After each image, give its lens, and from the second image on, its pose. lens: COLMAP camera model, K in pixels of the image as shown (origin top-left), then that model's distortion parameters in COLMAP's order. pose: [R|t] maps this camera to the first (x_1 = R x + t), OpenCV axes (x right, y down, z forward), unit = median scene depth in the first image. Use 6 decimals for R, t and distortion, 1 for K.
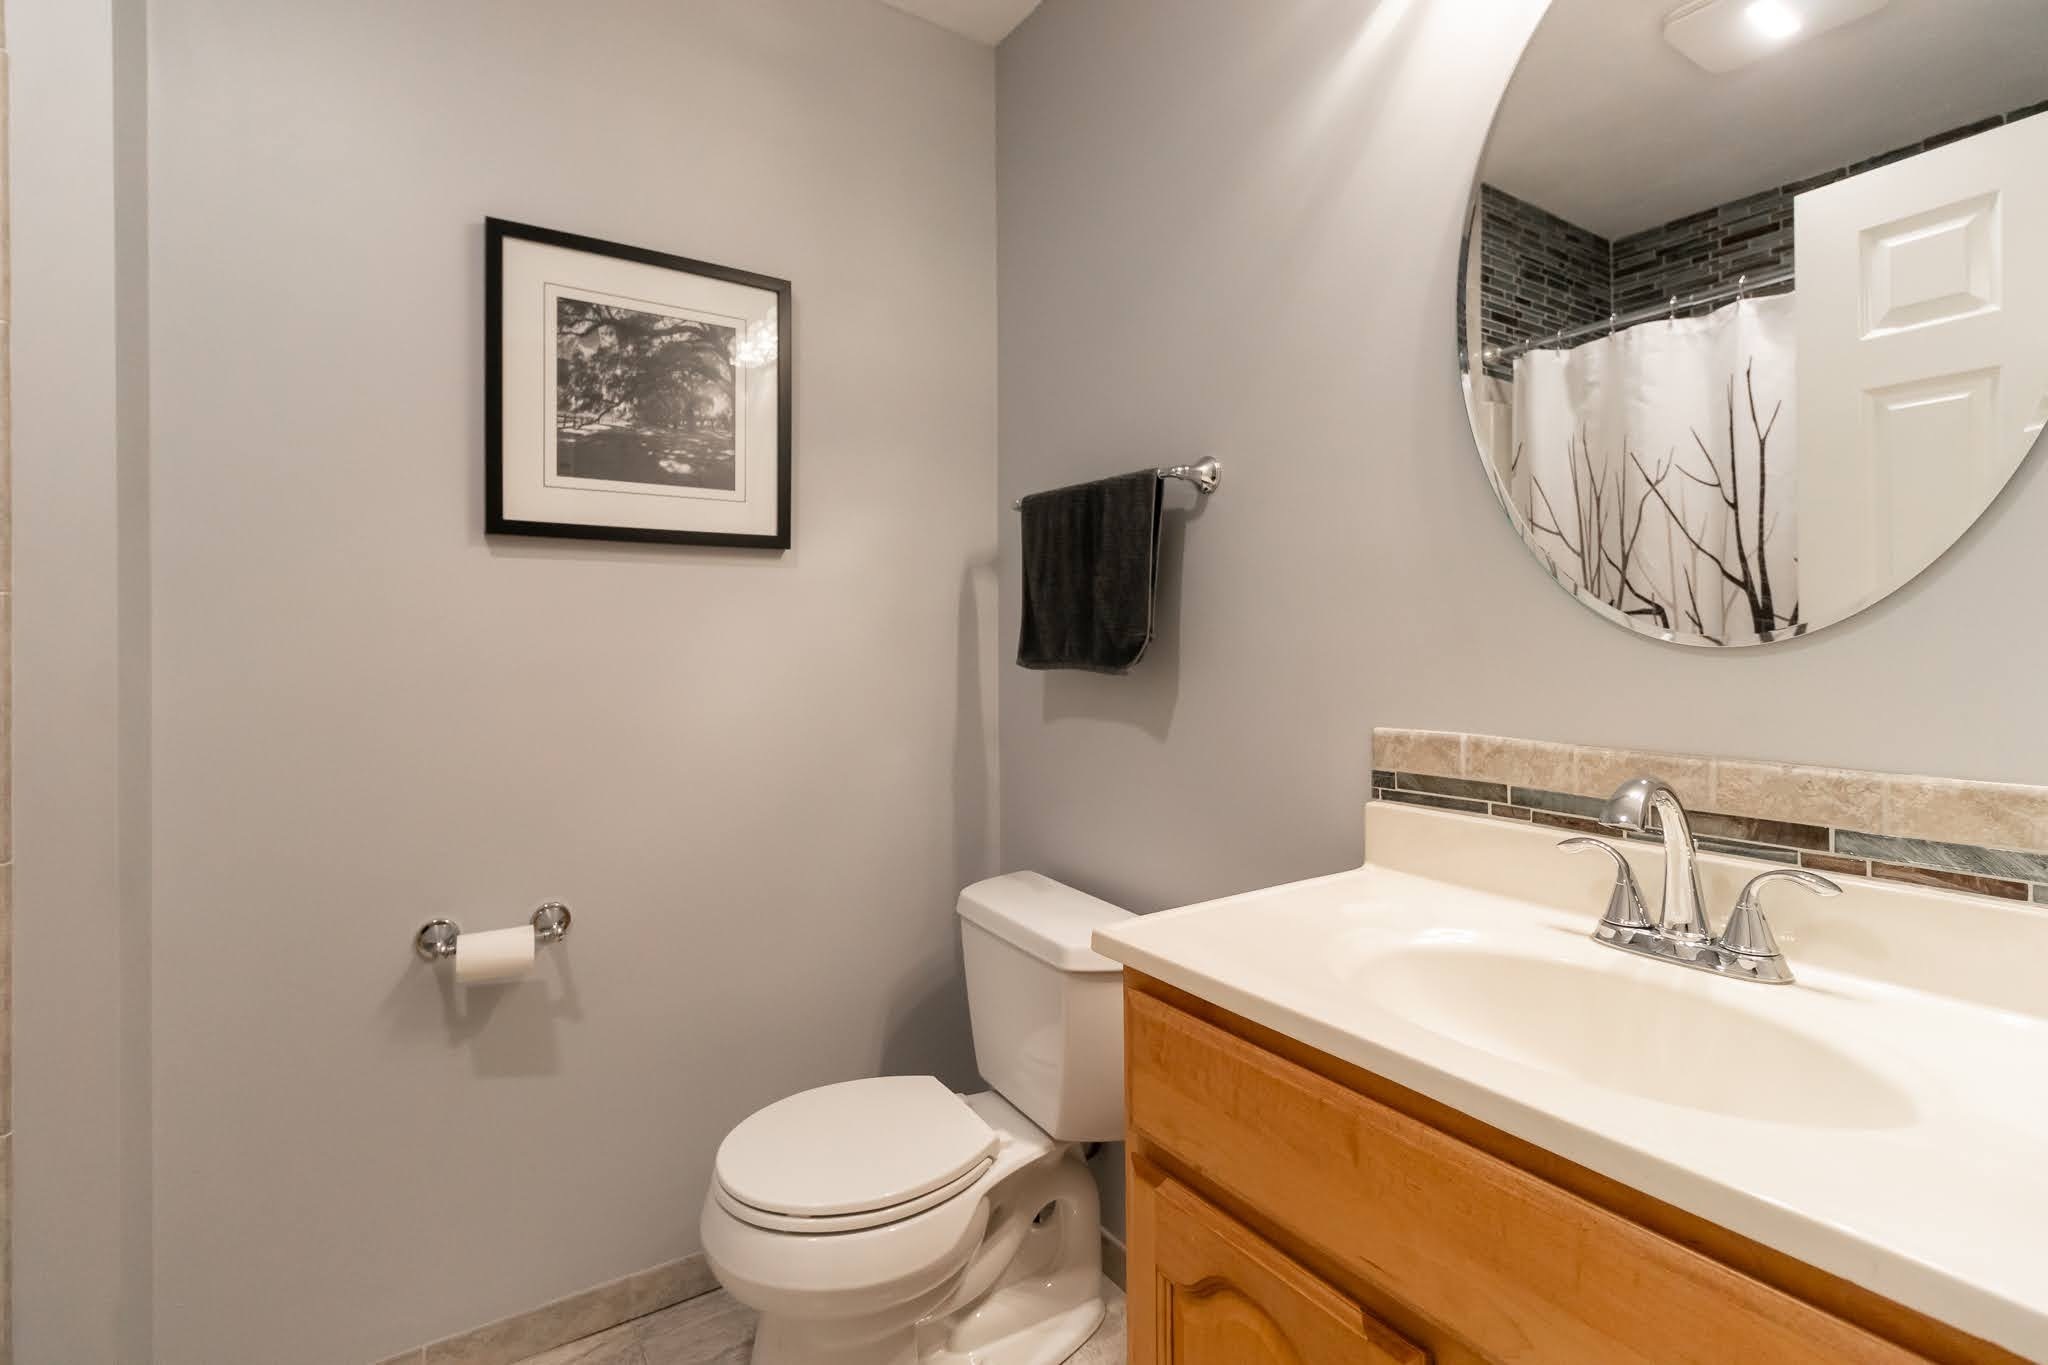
lens RADIAL K [[962.5, 0, 1022.2], [0, 962.5, 627.3], [0, 0, 1]] dist [-0.001947, -0.000521]
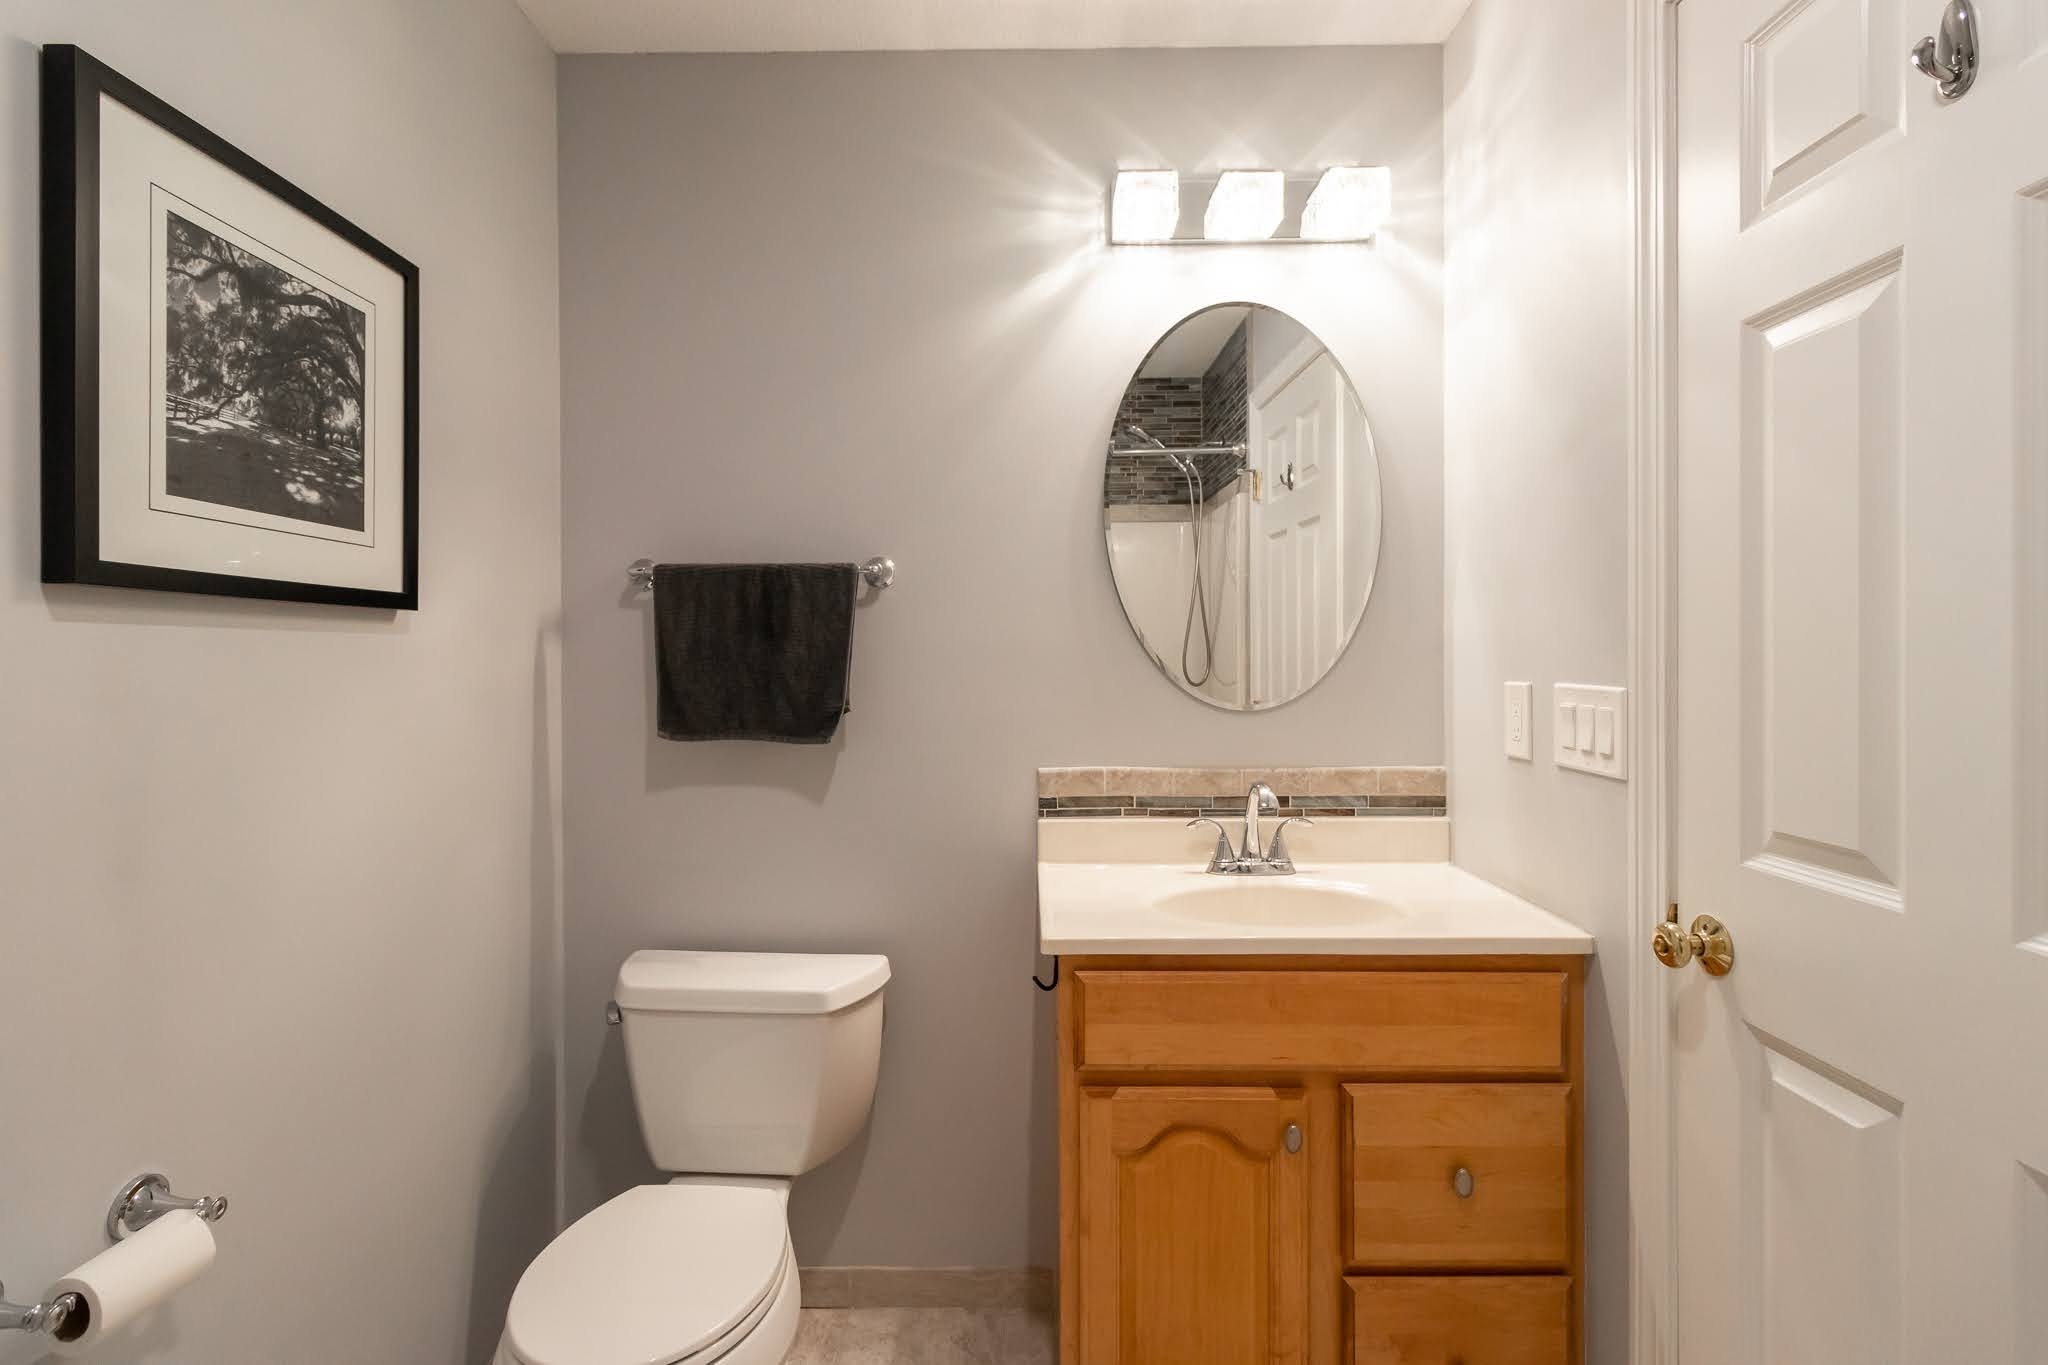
lens RADIAL K [[947.9, 0, 1021.8], [0, 947.9, 651.9], [0, 0, 1]] dist [0.001442, -0.000062]
pose [[0.560422, 0.005074, 0.828192, -0.672729], [-0.006292, 0.999978, -0.001869, -0.055168], [-0.828184, -0.004163, 0.560441, 0.181781]]
